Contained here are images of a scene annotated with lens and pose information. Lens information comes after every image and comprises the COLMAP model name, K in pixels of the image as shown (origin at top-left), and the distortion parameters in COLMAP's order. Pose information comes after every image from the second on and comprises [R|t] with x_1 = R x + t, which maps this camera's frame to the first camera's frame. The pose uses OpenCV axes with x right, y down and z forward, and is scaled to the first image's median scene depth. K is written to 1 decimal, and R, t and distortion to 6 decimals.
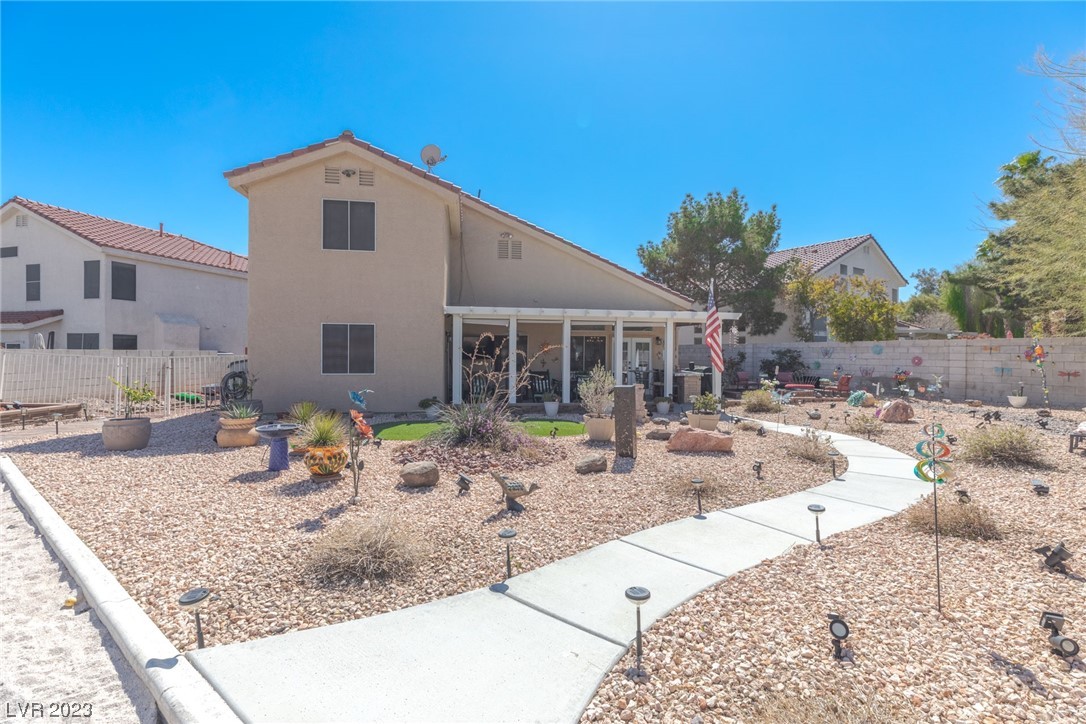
lens RADIAL K [[484.4, 0, 548.5], [0, 484.4, 353.4], [0, 0, 1]] dist [0.003894, -0.000210]
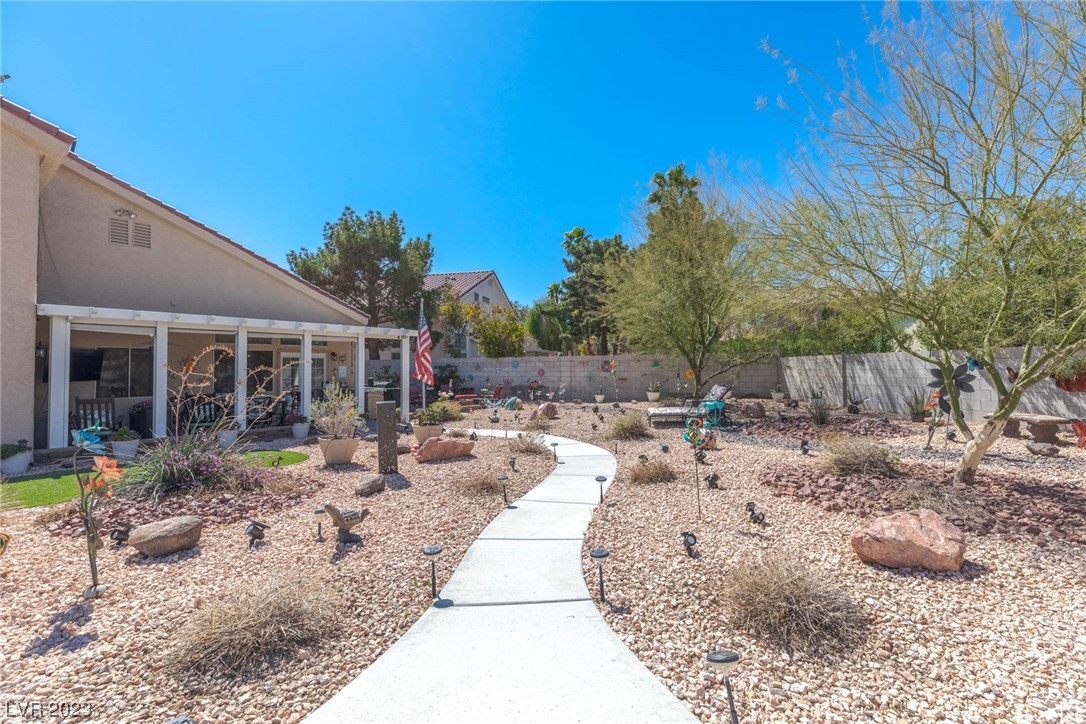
lens RADIAL K [[484.4, 0, 548.5], [0, 484.4, 353.4], [0, 0, 1]] dist [0.003894, -0.000210]
pose [[0.734010, 0.008384, 0.679087, -0.129910], [0.013910, 0.999528, -0.027376, -0.000123], [-0.678996, 0.029540, 0.733547, 0.022126]]
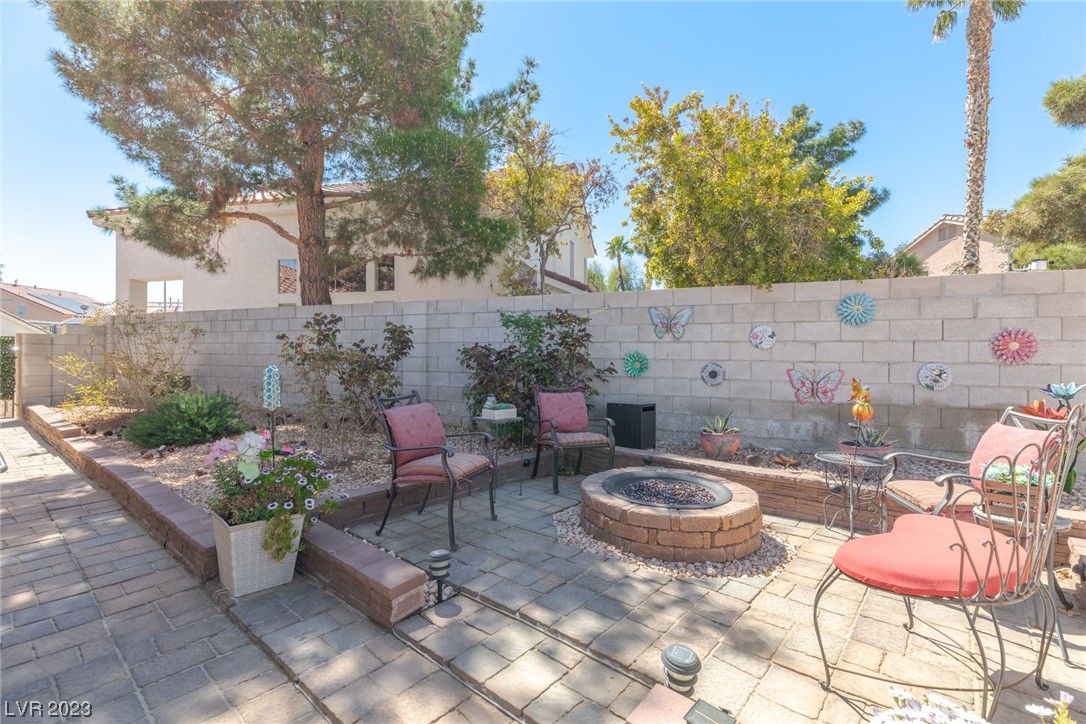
lens RADIAL K [[484.4, 0, 548.5], [0, 484.4, 353.4], [0, 0, 1]] dist [0.003894, -0.000210]
pose [[0.752184, -0.001622, 0.658951, 0.400942], [-0.002154, 0.999986, 0.004920, 0.020507], [-0.658949, -0.005120, 0.752170, 1.047469]]
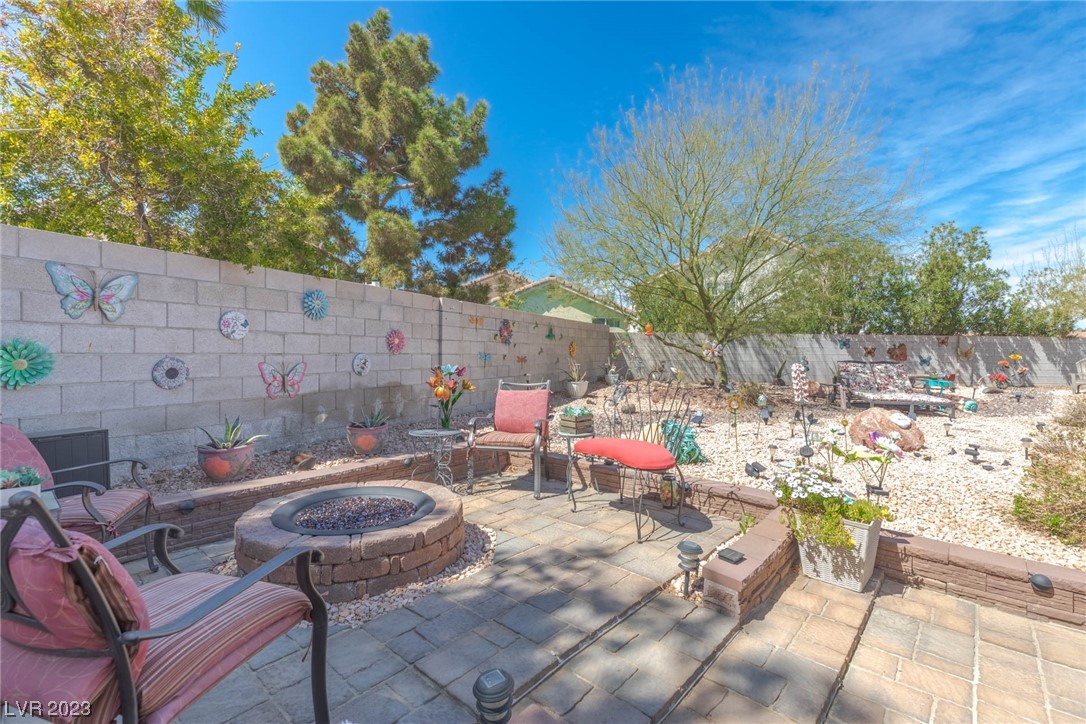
lens RADIAL K [[484.4, 0, 548.5], [0, 484.4, 353.4], [0, 0, 1]] dist [0.003894, -0.000210]
pose [[-0.649665, -0.017119, 0.760028, 0.400370], [-0.014879, 0.999841, 0.009802, 0.021408], [-0.760075, -0.004941, -0.649817, 1.263752]]
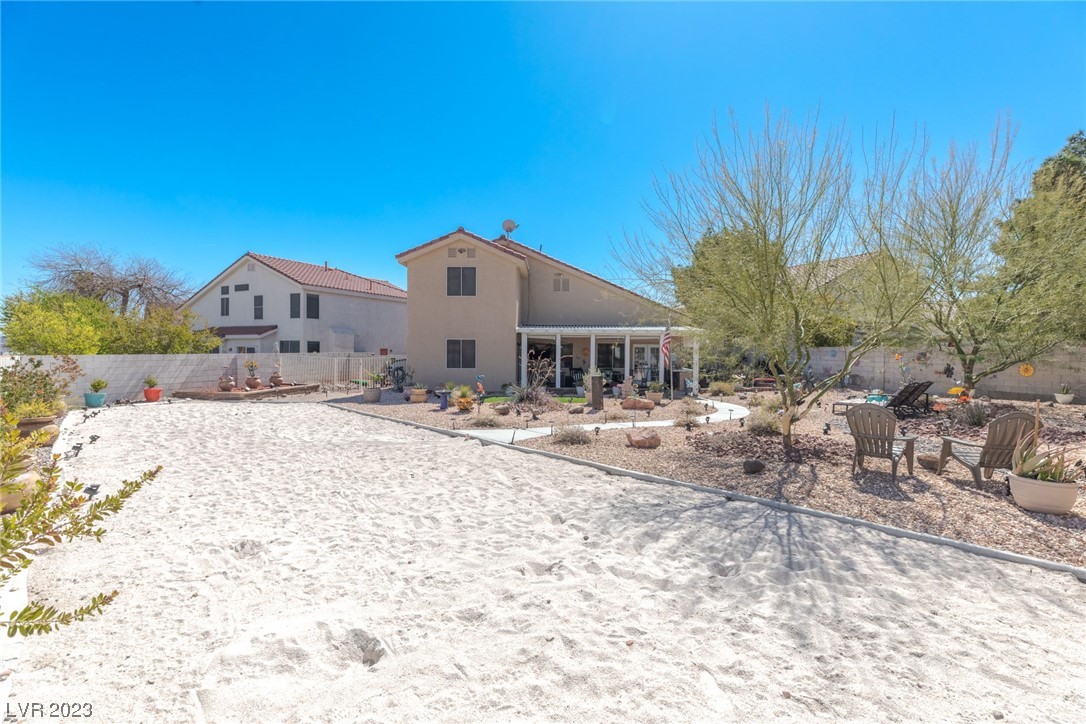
lens RADIAL K [[484.4, 0, 548.5], [0, 484.4, 353.4], [0, 0, 1]] dist [0.003894, -0.000210]
pose [[0.986559, 0.002672, -0.163383, 0.140024], [-0.001006, 0.999947, 0.010278, -0.024152], [0.163402, -0.009975, 0.986509, -0.524472]]
